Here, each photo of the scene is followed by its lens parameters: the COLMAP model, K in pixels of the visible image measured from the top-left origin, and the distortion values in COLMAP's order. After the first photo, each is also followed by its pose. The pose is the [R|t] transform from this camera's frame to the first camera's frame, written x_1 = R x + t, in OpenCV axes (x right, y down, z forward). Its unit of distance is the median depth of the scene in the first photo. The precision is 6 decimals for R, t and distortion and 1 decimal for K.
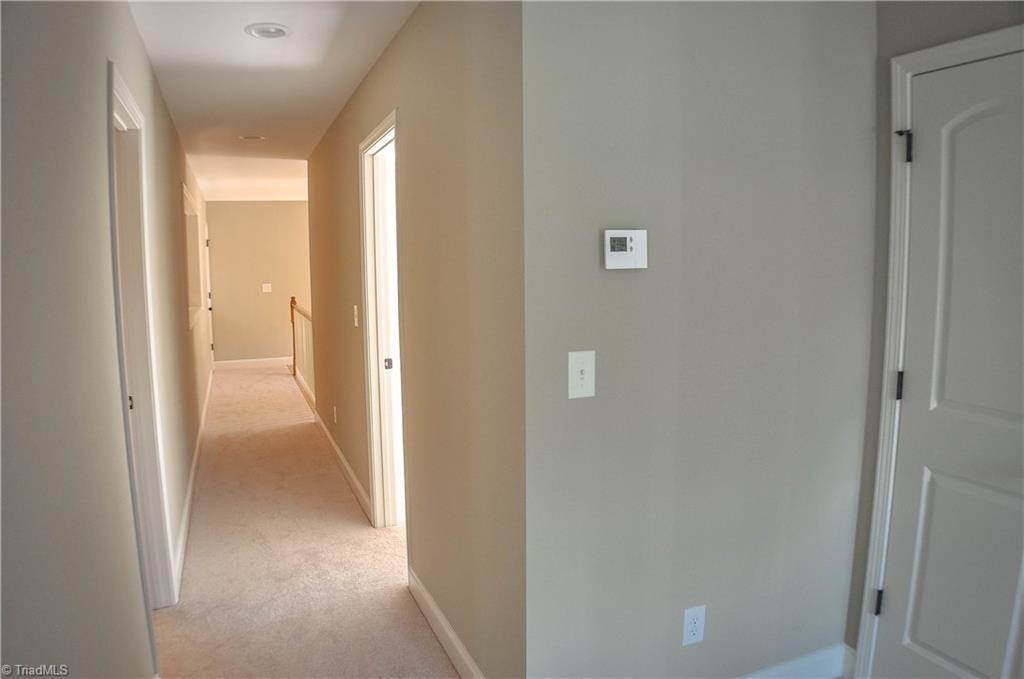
lens RADIAL K [[695.5, 0, 512.0], [0, 695.5, 339.5], [0, 0, 1]] dist [-0.136461, 0.002327]
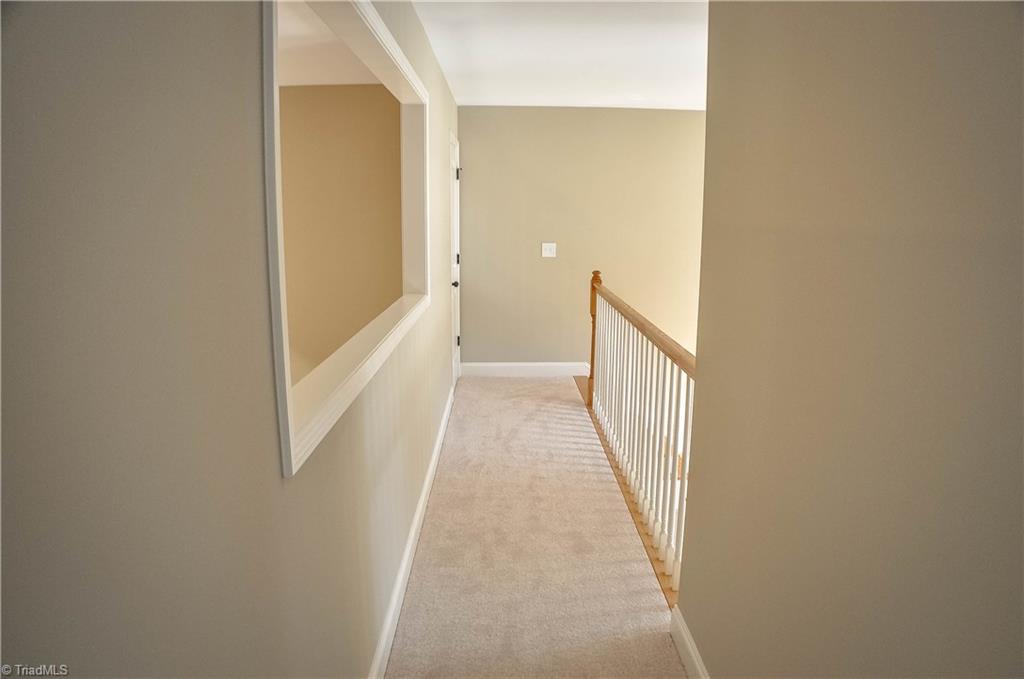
lens RADIAL K [[695.5, 0, 512.0], [0, 695.5, 339.5], [0, 0, 1]] dist [-0.136461, 0.002327]
pose [[0.930753, 0.081275, -0.356502, -0.176176], [-0.054762, 0.994972, 0.083861, -0.049807], [0.361525, -0.058531, 0.930523, 0.441580]]
